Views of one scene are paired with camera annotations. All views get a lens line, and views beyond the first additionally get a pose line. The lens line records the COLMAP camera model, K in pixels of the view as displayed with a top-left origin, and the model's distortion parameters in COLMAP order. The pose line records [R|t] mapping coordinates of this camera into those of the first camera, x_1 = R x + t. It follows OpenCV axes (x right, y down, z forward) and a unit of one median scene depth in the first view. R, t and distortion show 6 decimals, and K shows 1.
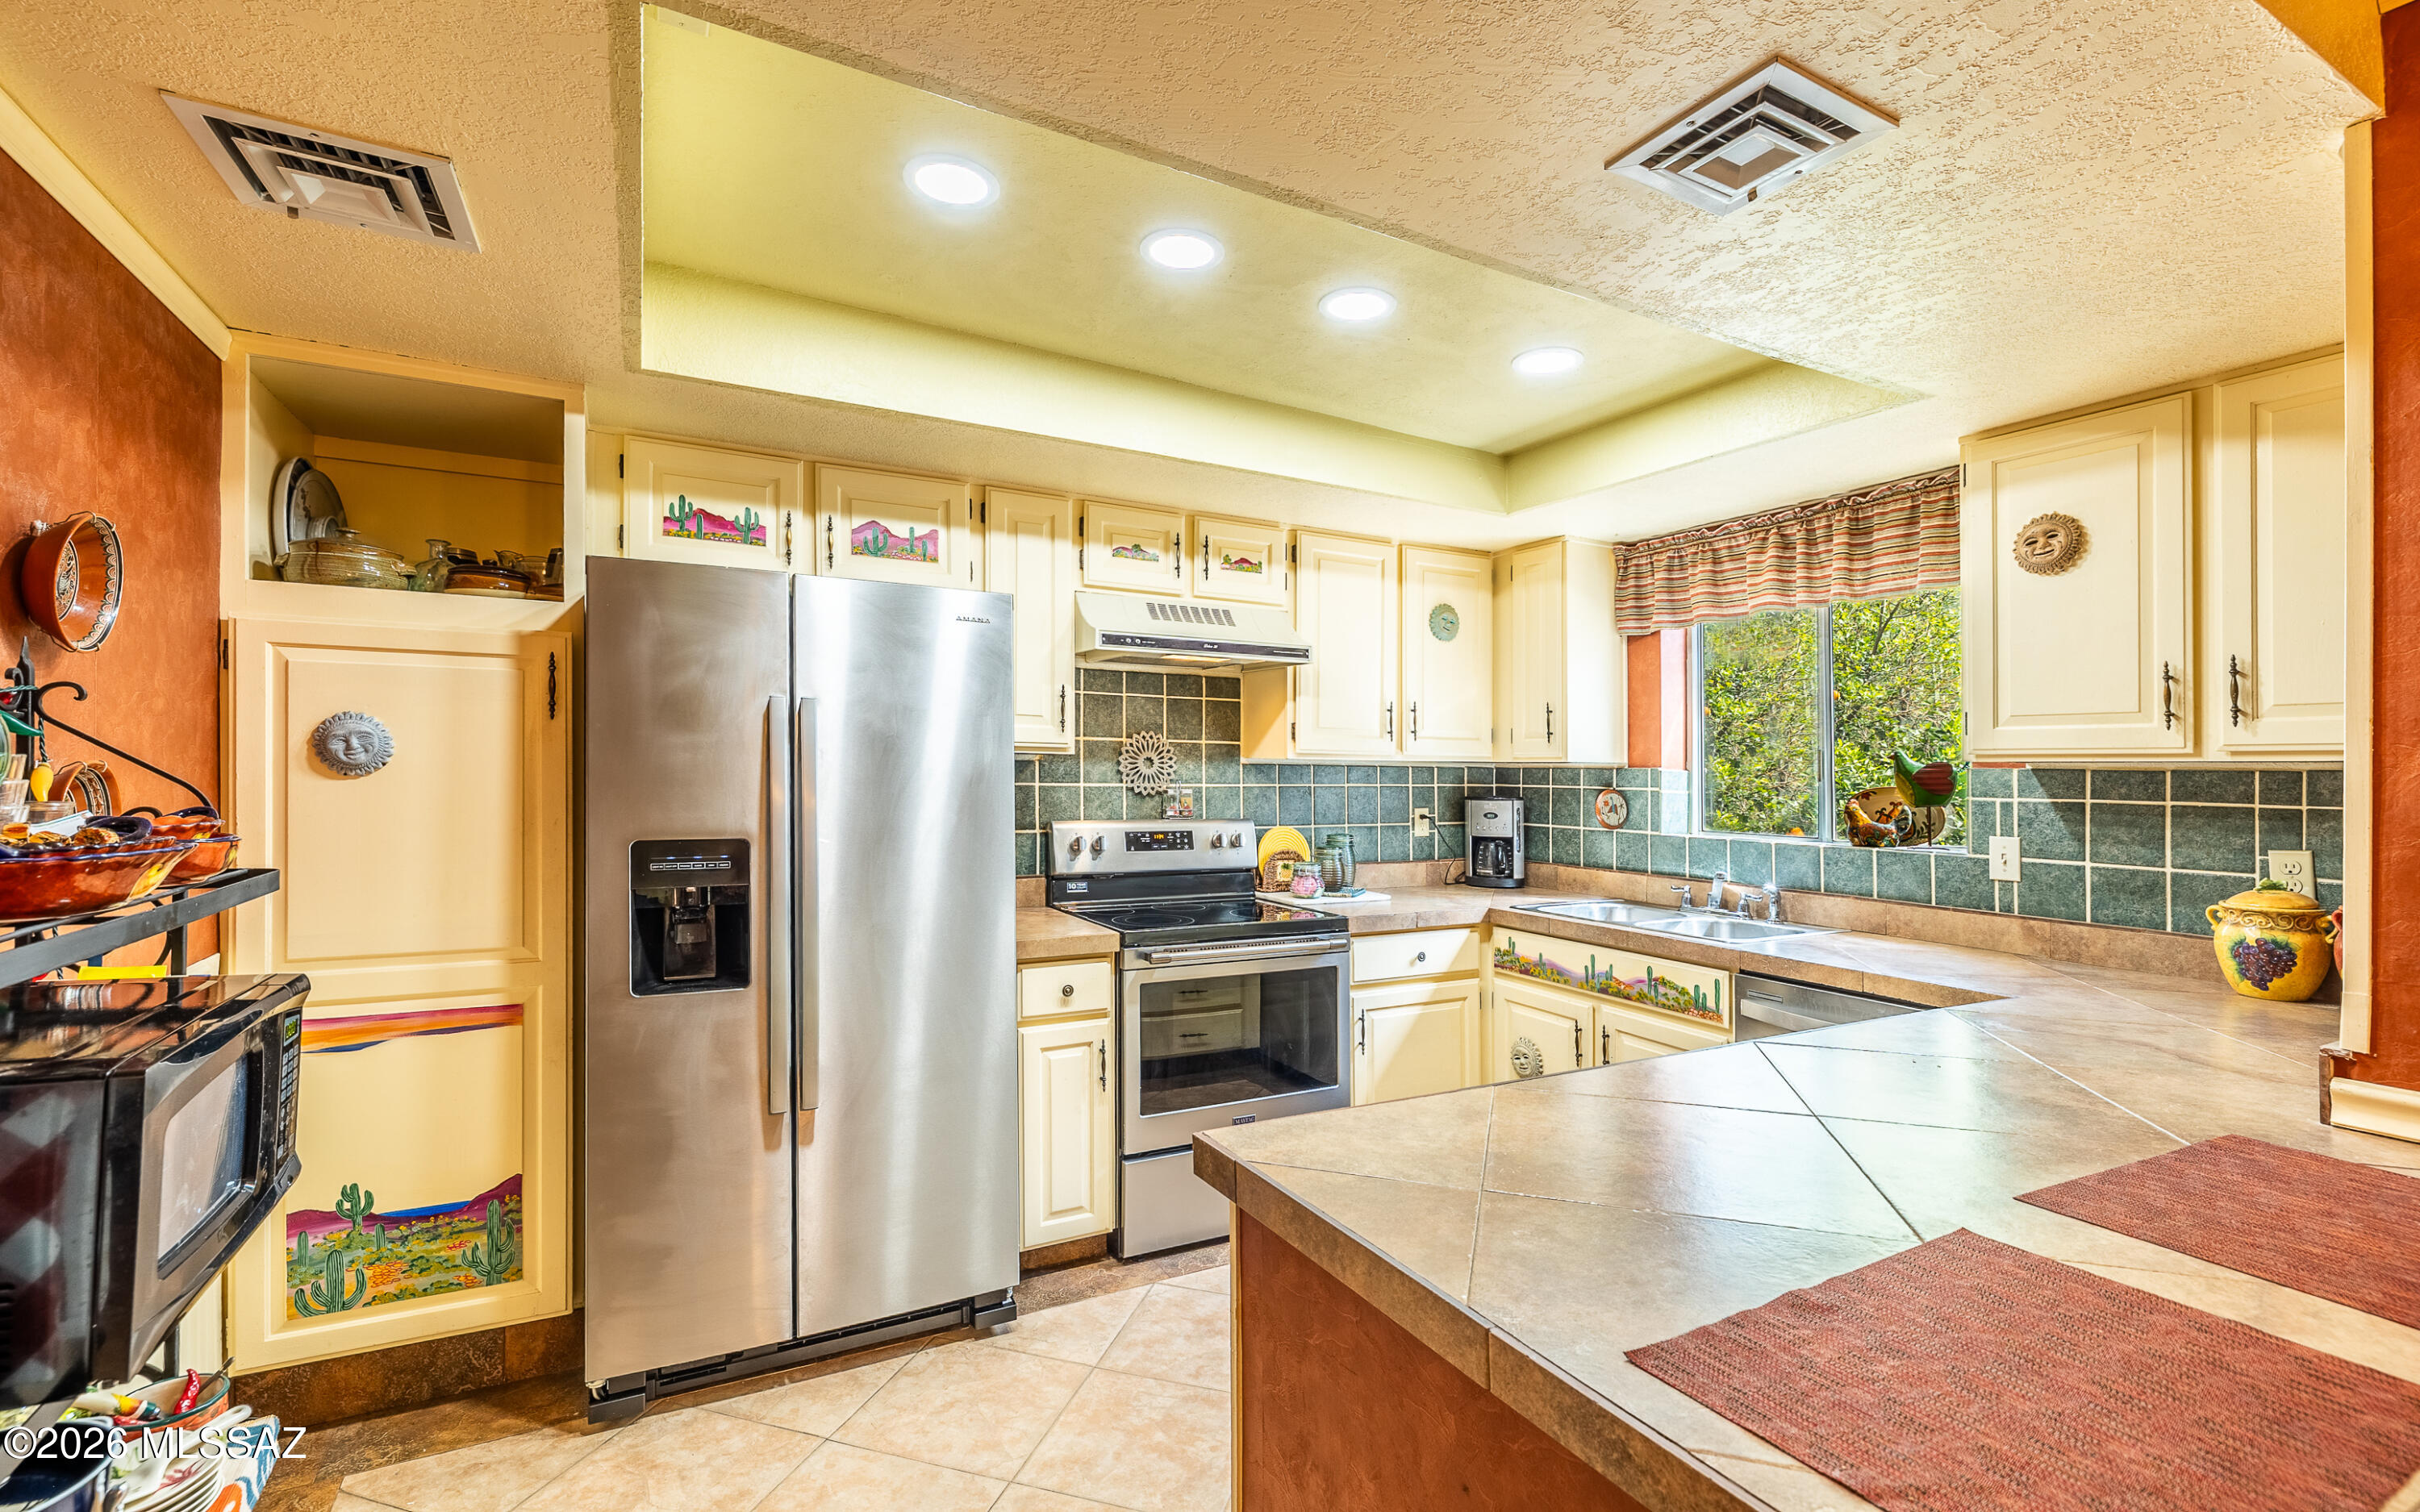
lens RADIAL K [[1048.1, 0, 1201.4], [0, 1048.1, 773.3], [0, 0, 1]] dist [-0.000315, 0.000018]
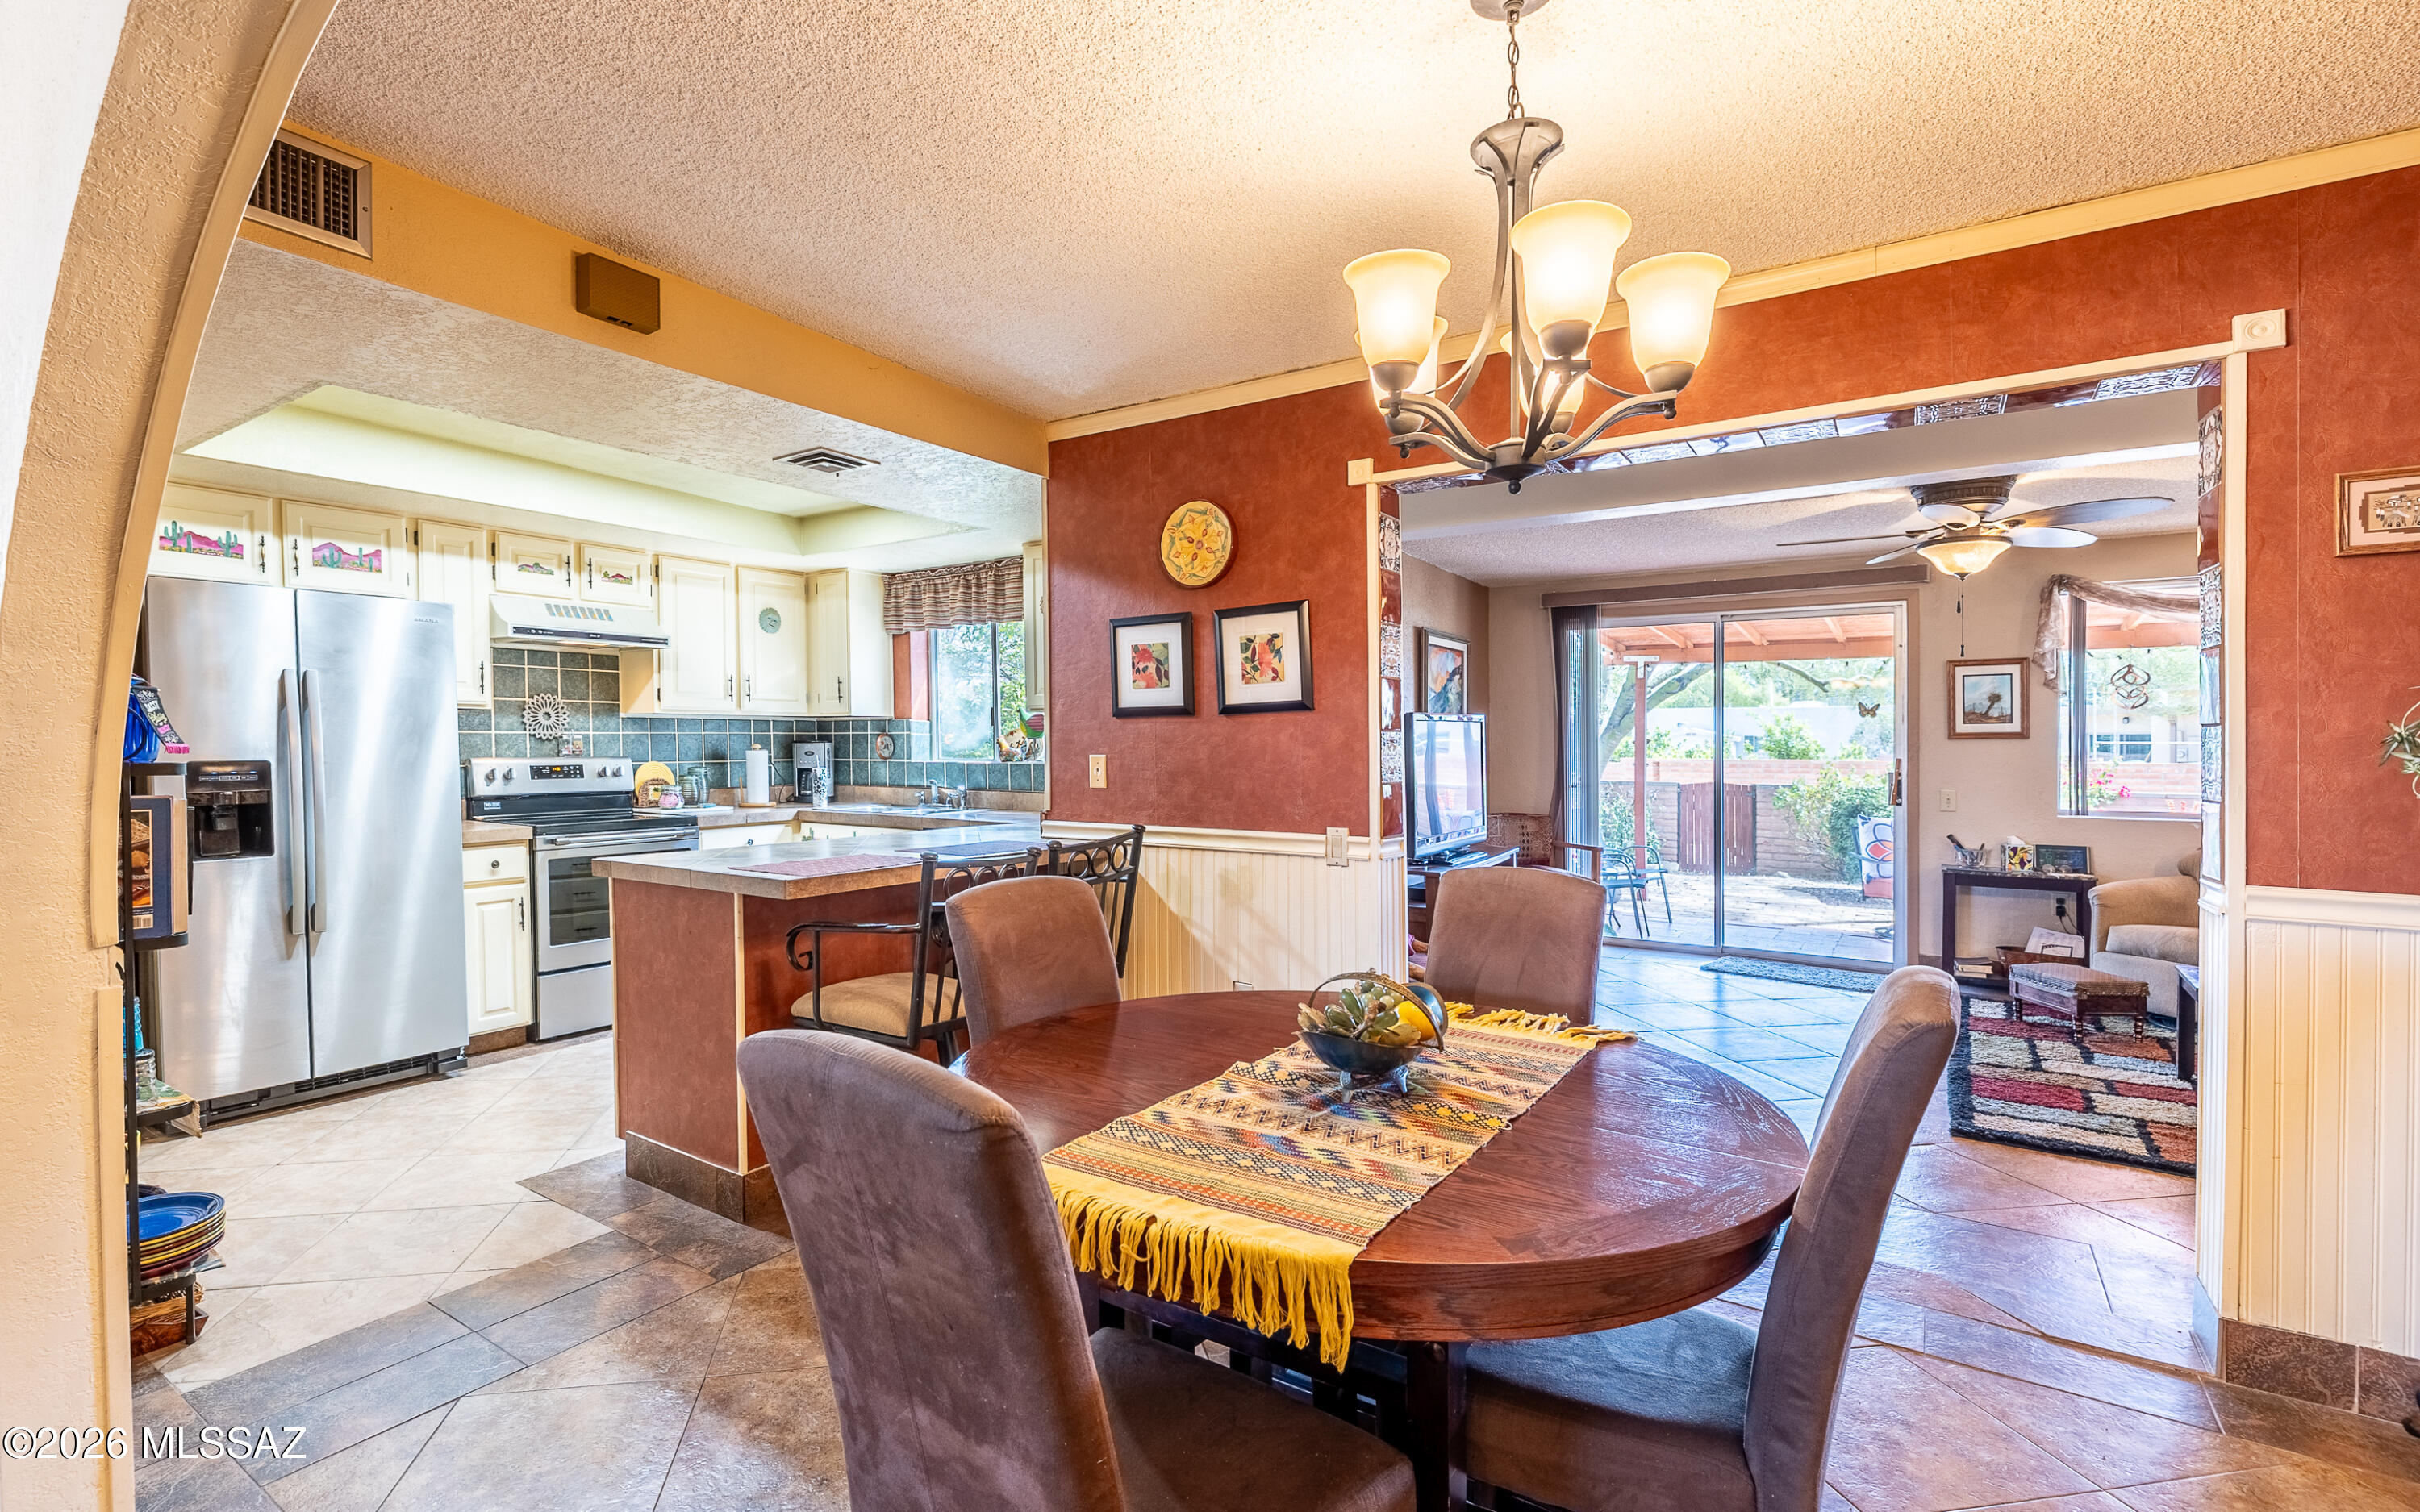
lens RADIAL K [[1108.2, 0, 1110.2], [0, 1108.2, 755.4], [0, 0, 1]] dist [-0.003241, 0.000147]
pose [[0.902931, -0.017092, 0.429446, -0.008641], [0.011551, 0.999813, 0.015507, 0.031209], [-0.429631, -0.009041, 0.902959, -0.724801]]
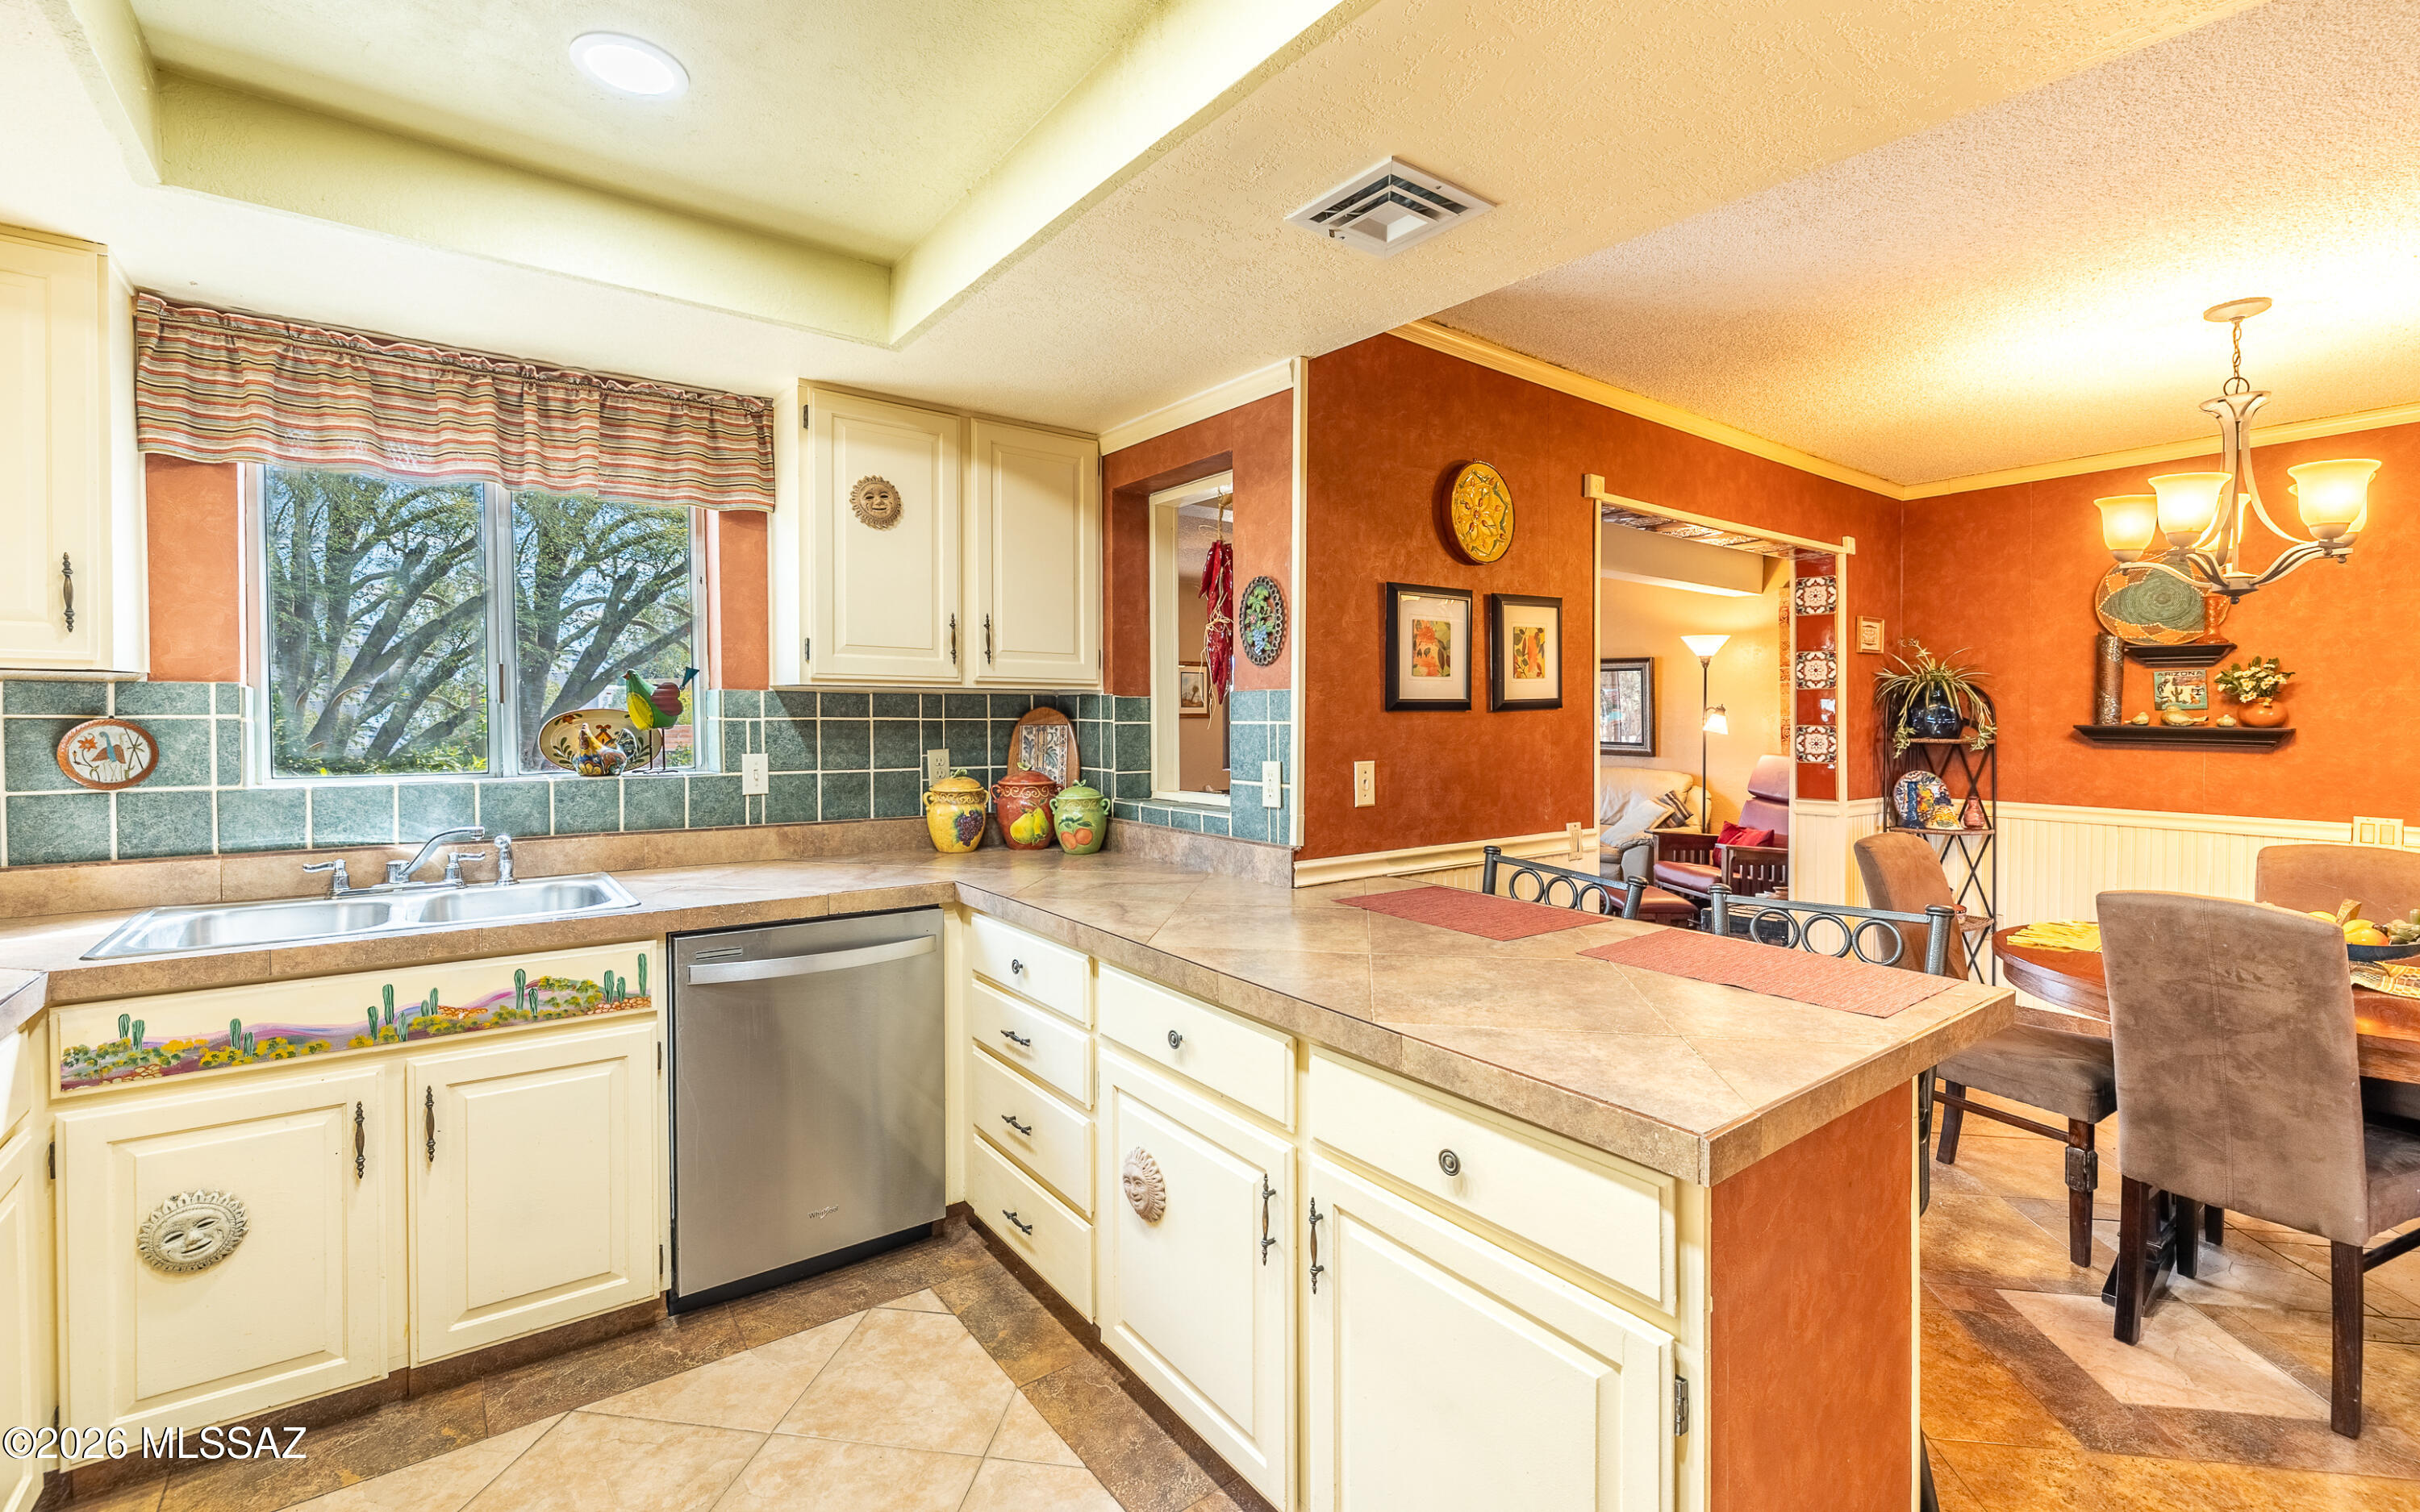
lens RADIAL K [[1029.3, 0, 1205.9], [0, 1029.3, 703.3], [0, 0, 1]] dist [-0.001259, -0.000046]
pose [[-0.152968, -0.008037, 0.988198, -0.294670], [-0.007495, 0.999948, 0.006972, -0.001711], [-0.988203, -0.006340, -0.153020, 0.600776]]
